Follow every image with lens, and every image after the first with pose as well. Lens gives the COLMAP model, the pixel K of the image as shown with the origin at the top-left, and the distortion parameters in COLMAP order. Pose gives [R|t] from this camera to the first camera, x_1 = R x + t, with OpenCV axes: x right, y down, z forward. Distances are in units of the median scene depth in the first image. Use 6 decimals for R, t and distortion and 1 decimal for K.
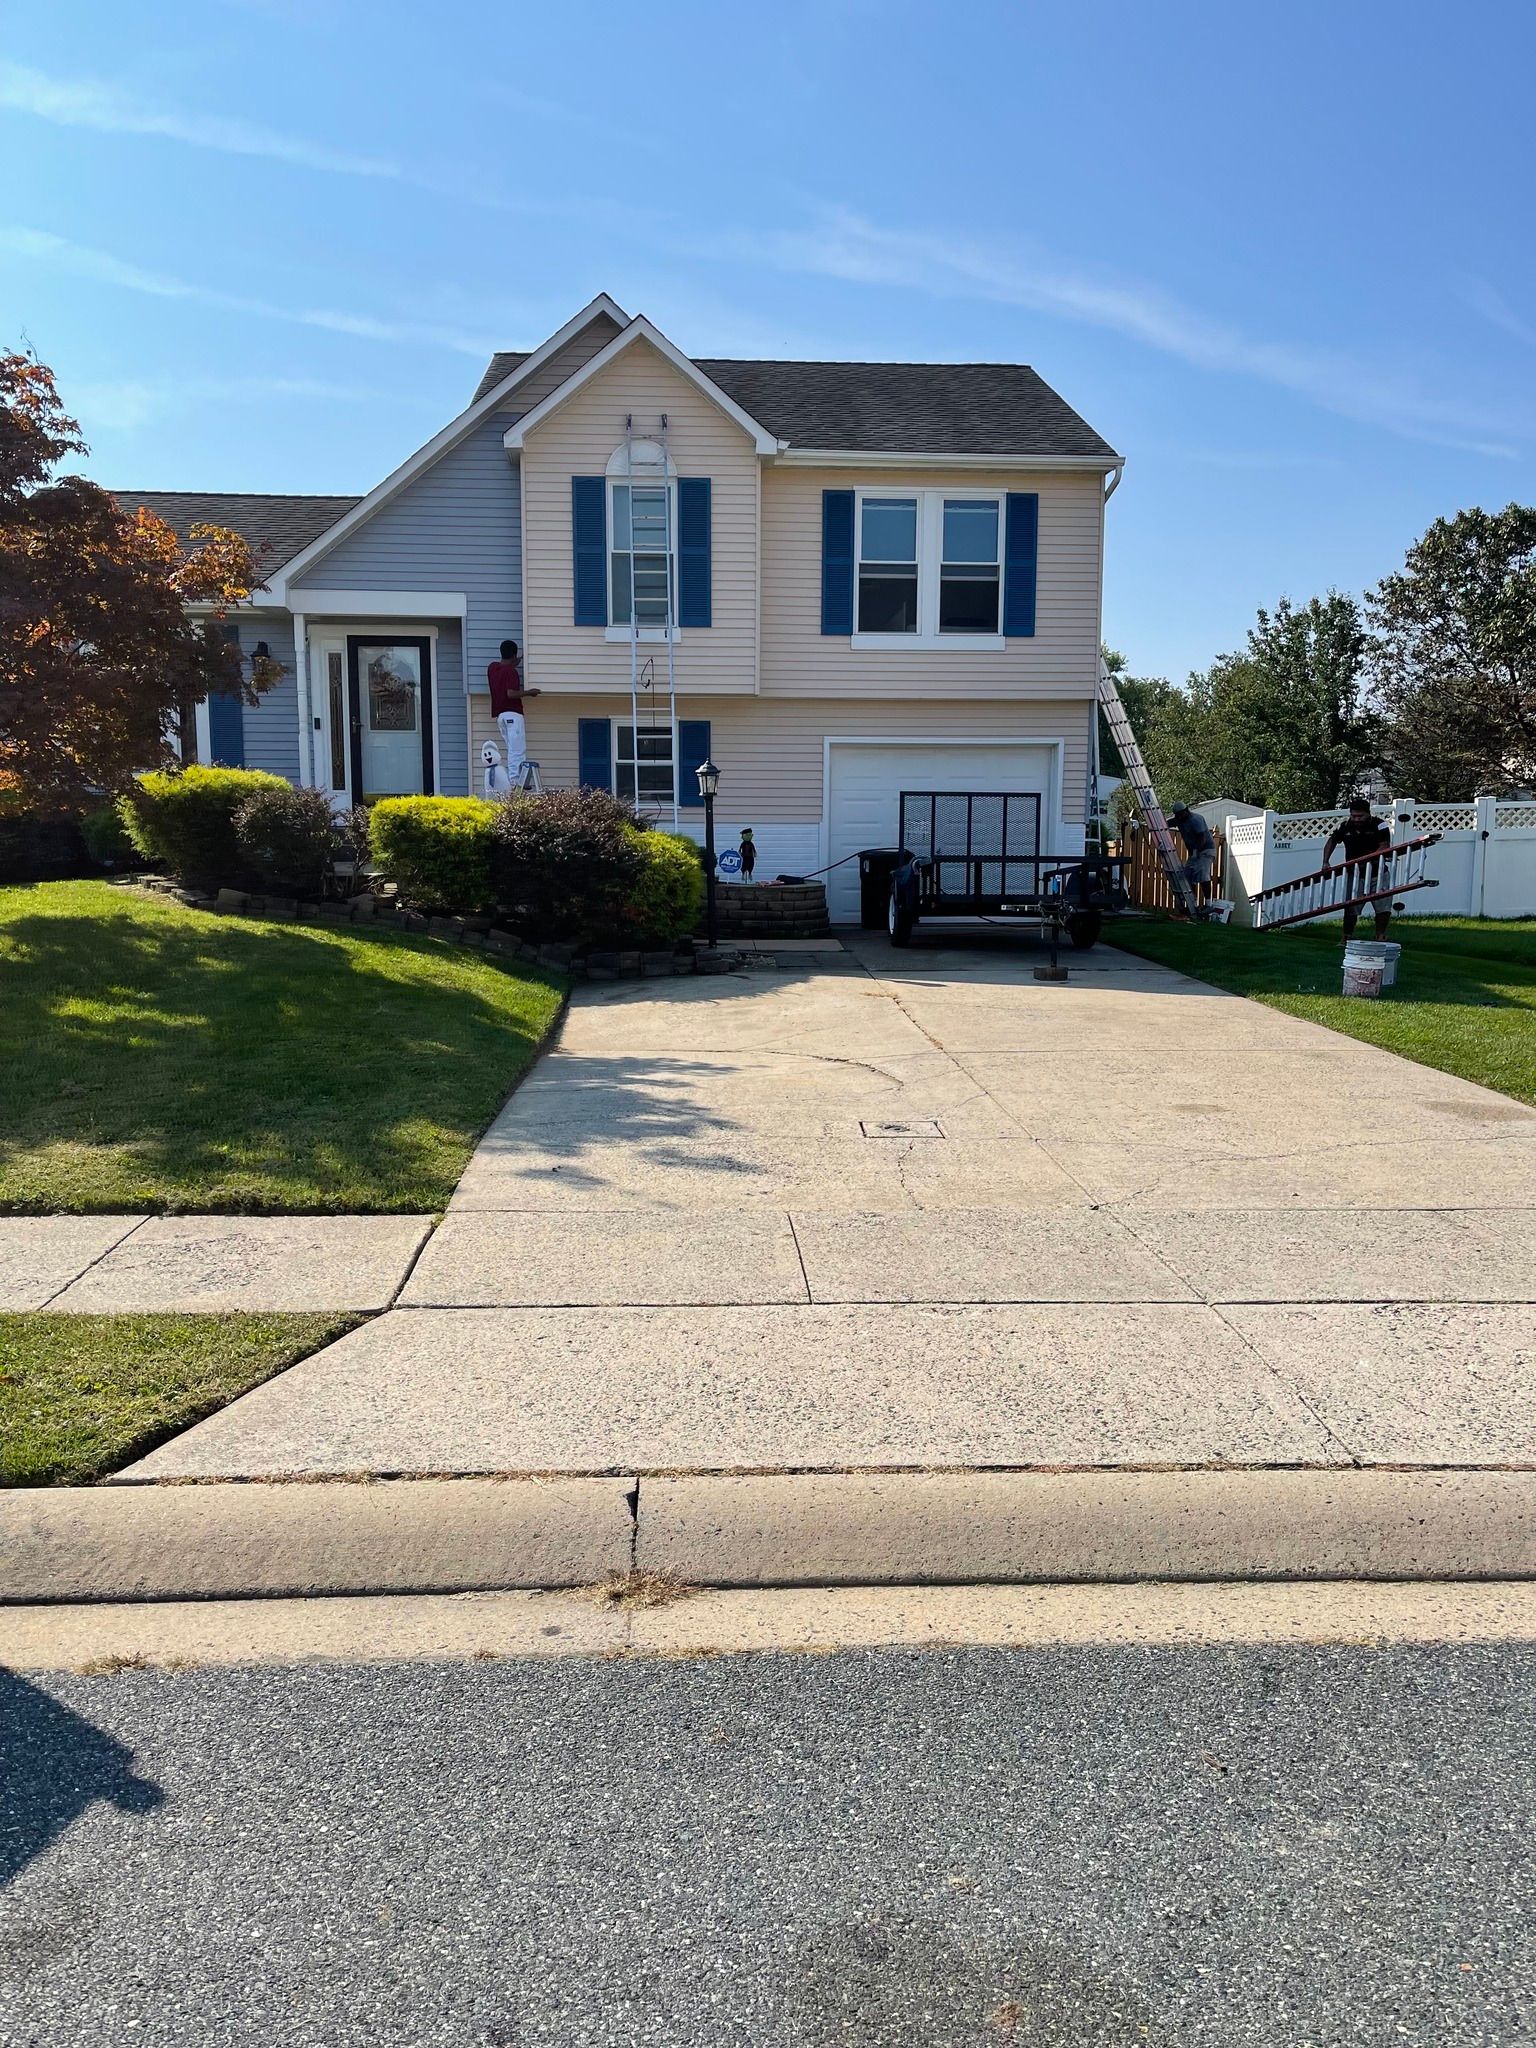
lens RADIAL K [[1539.9, 0, 762.4], [0, 1539.9, 1035.9], [0, 0, 1]] dist [0.037662, -0.010648]
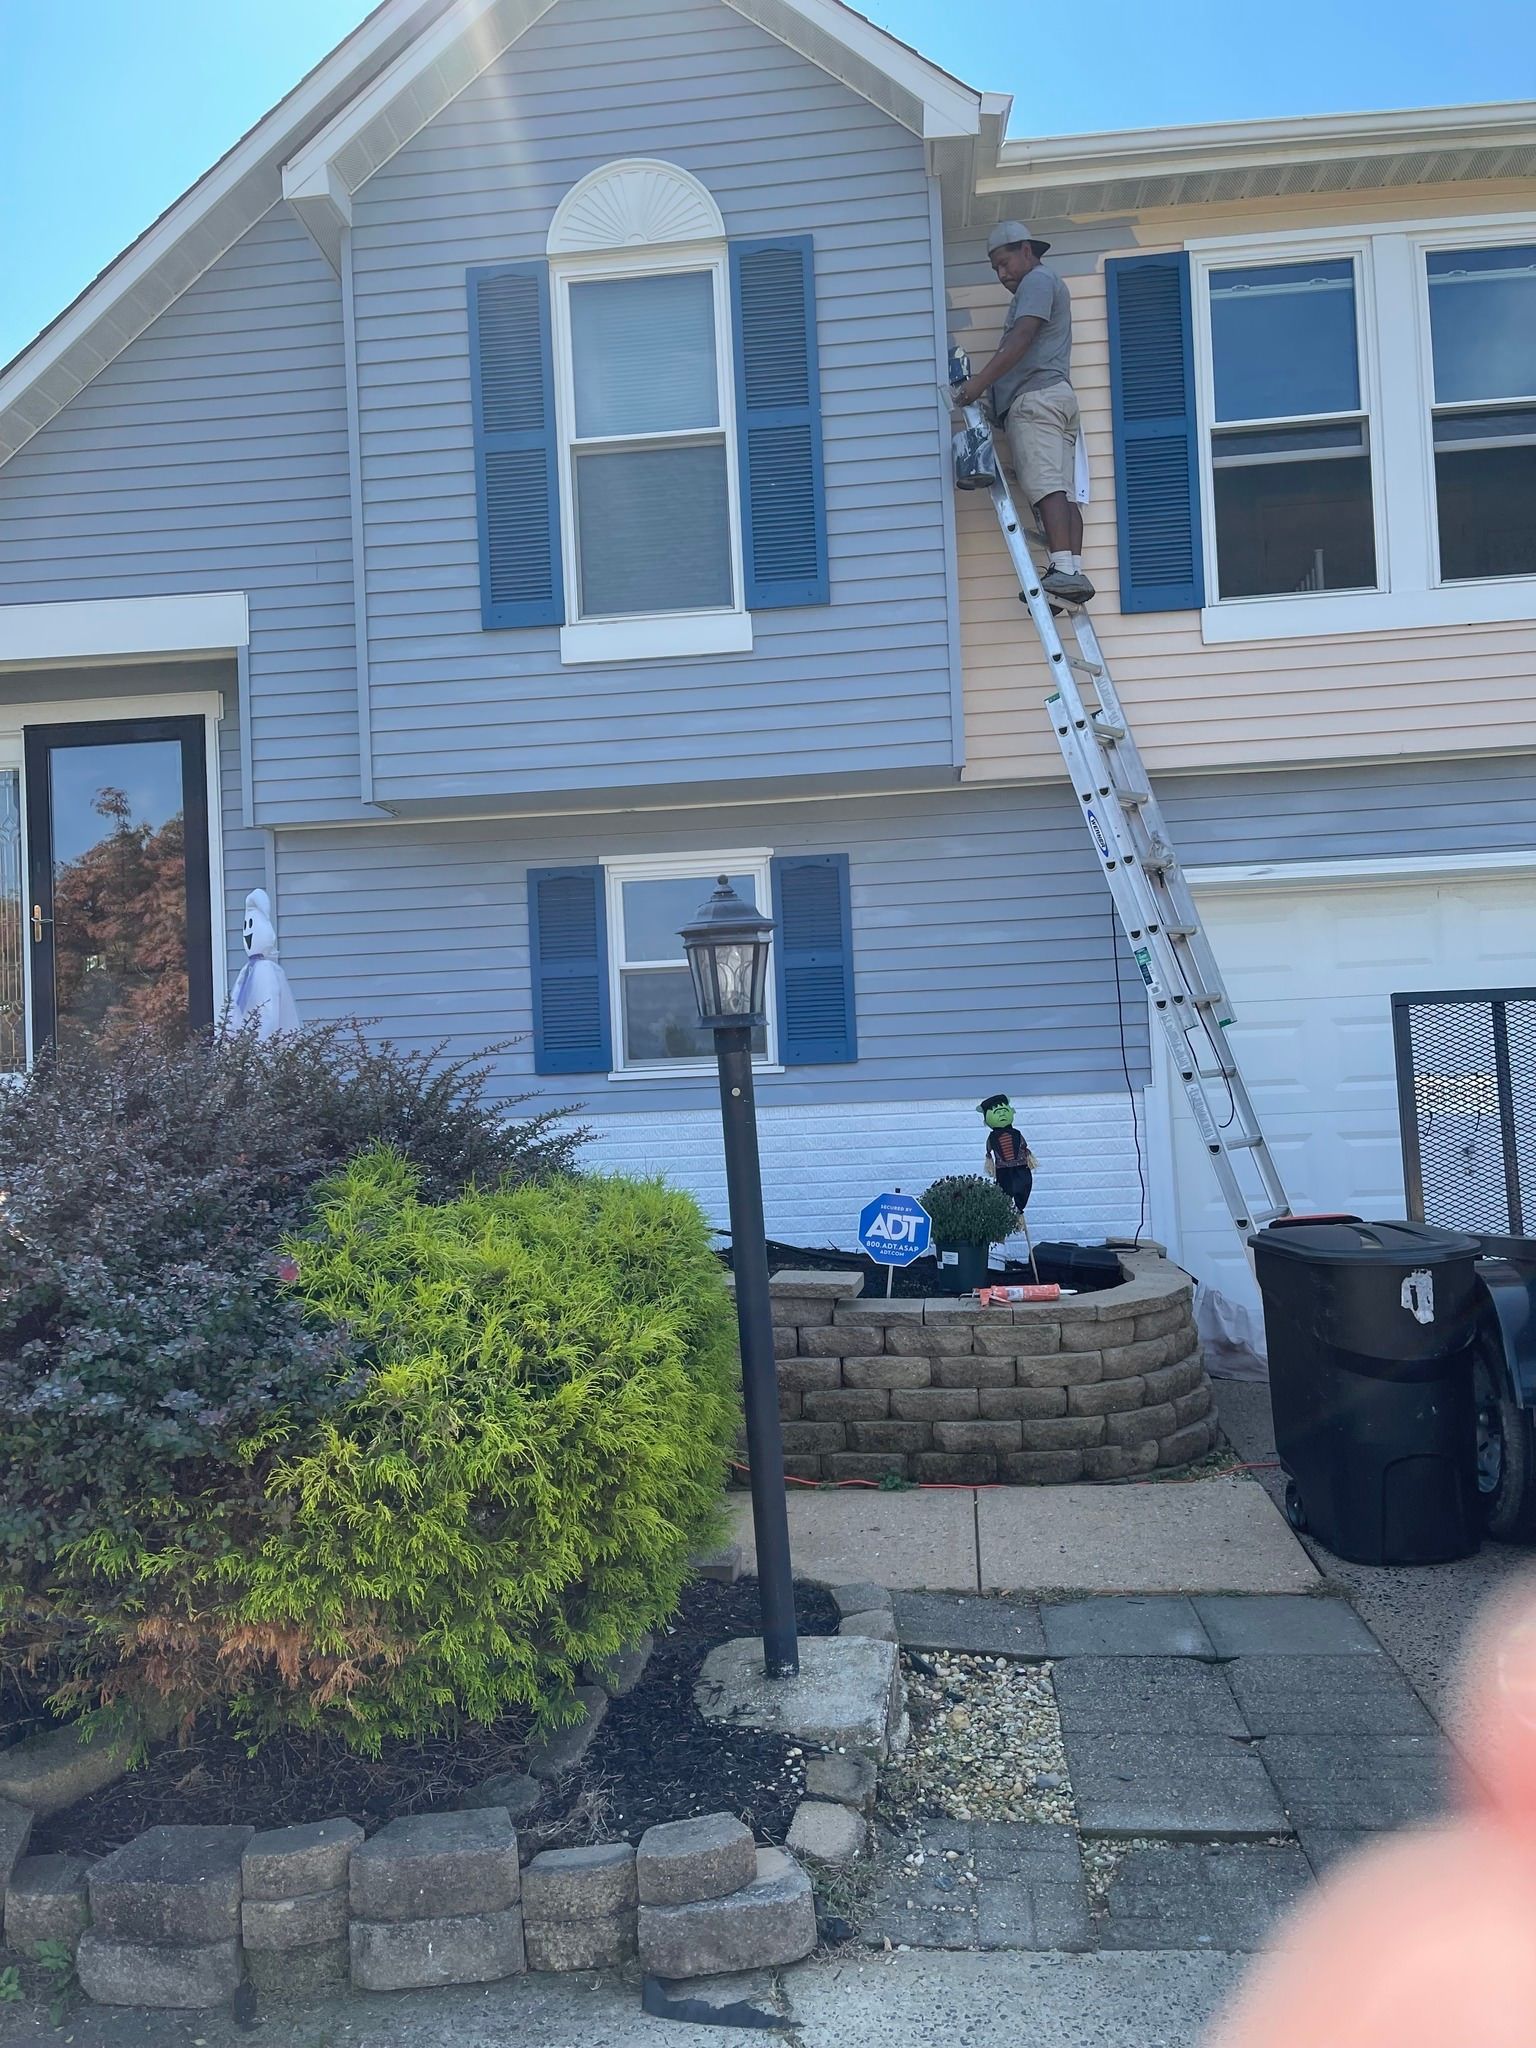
lens RADIAL K [[1539.9, 0, 765.2], [0, 1539.9, 1041.6], [0, 0, 1]] dist [0.037662, -0.010648]
pose [[0.986437, -0.052339, -0.155570, 0.004725], [0.026072, 0.985729, -0.166312, -0.091723], [0.162055, 0.160000, 0.973724, 0.624349]]
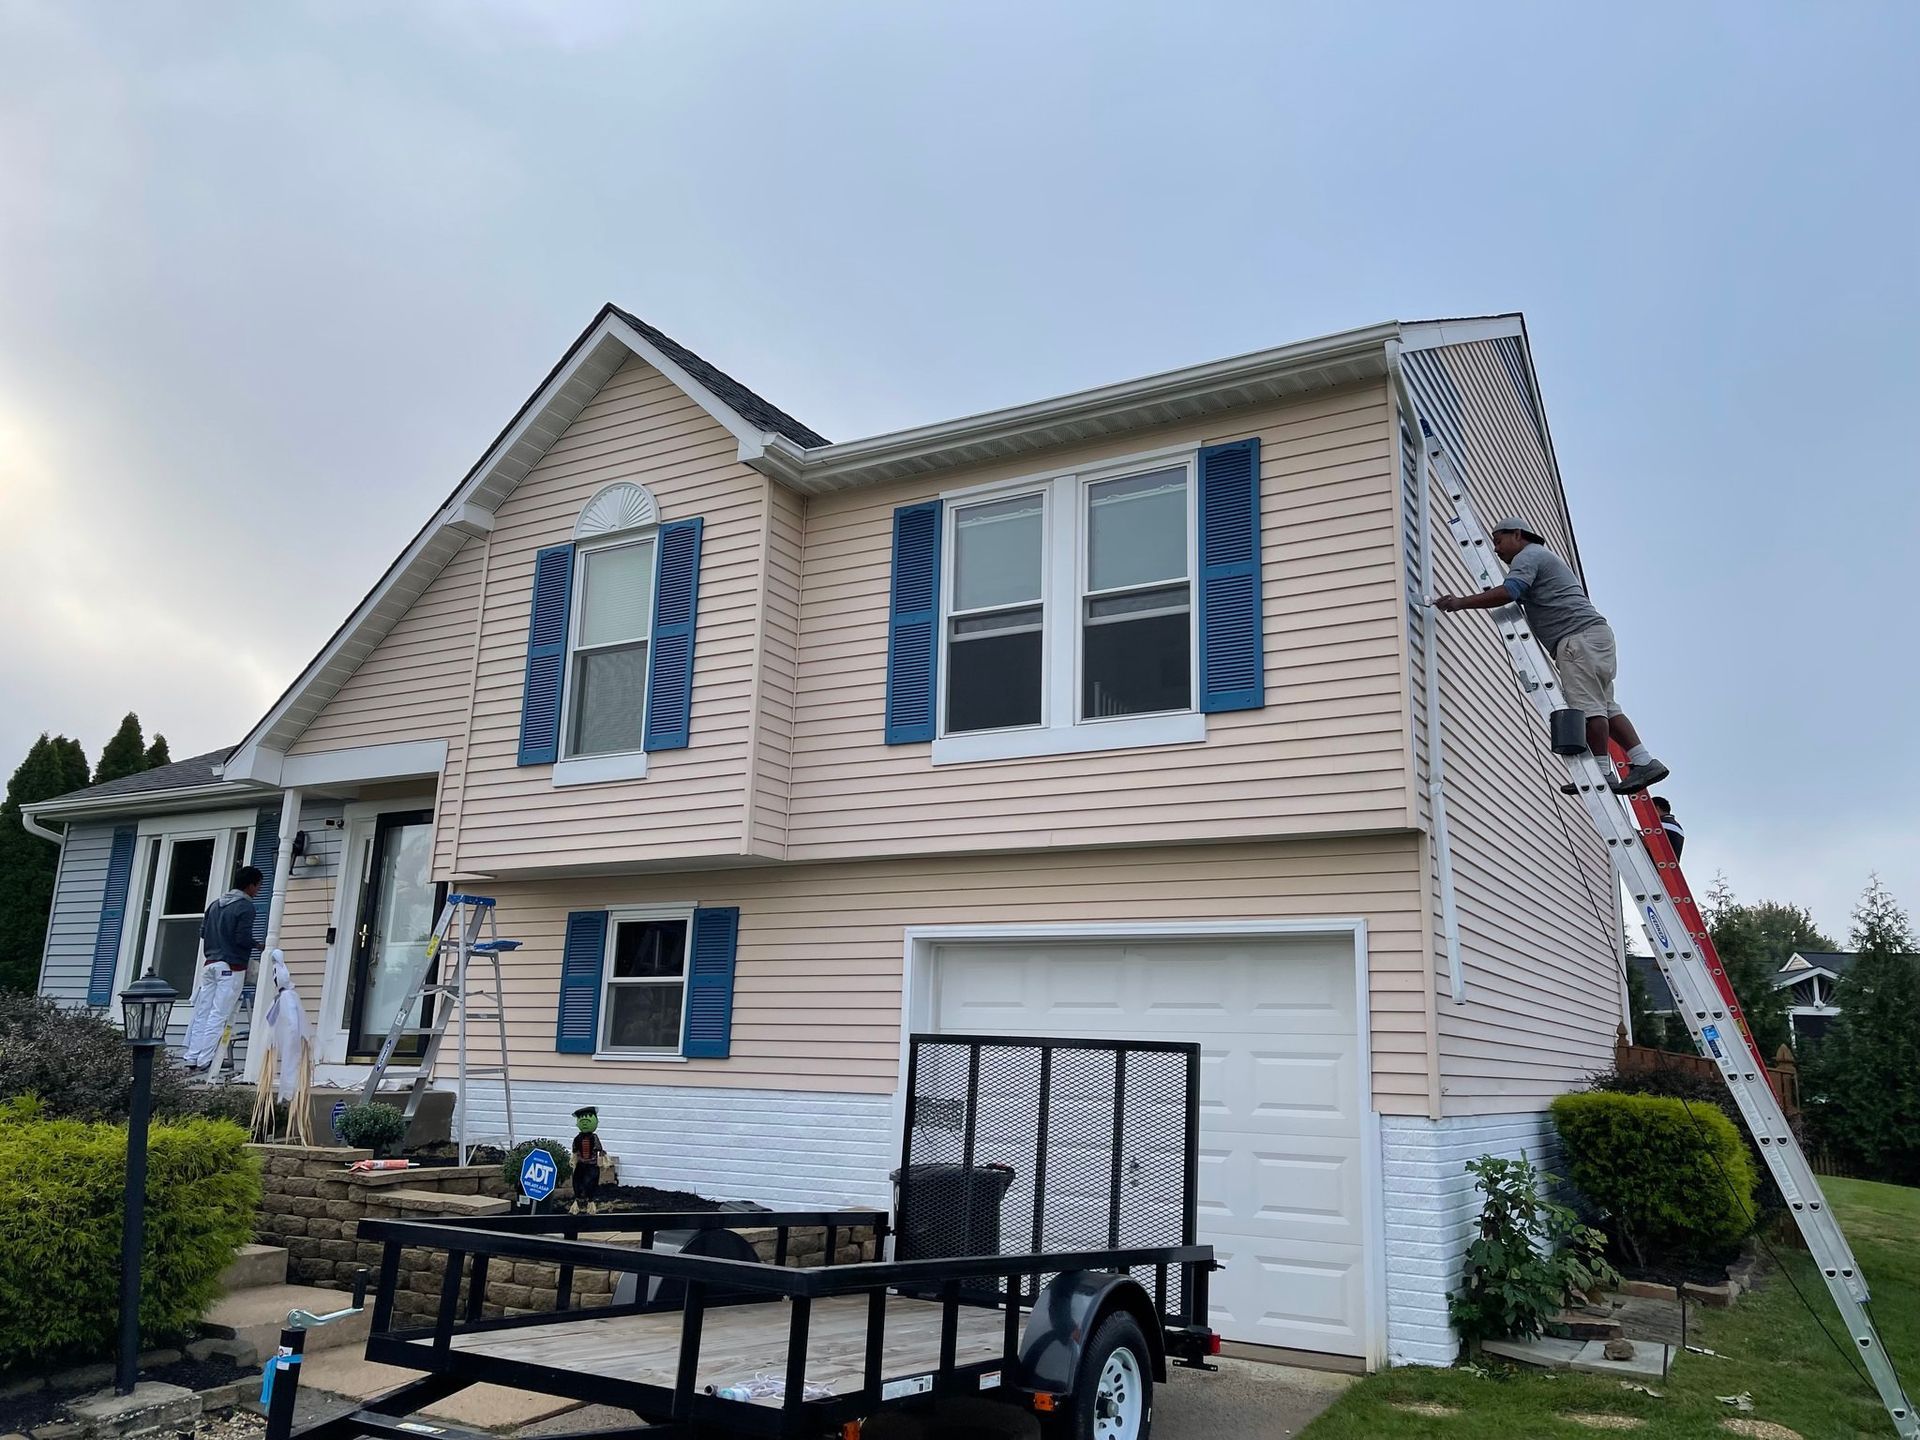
lens RADIAL K [[1443.6, 0, 970.1], [0, 1443.6, 714.8], [0, 0, 1]] dist [0.037662, -0.010648]
pose [[0.830796, -0.109968, -0.545605, 0.345531], [-0.097597, 0.936315, -0.337327, -0.099825], [0.547954, 0.333499, 0.767154, 0.619654]]
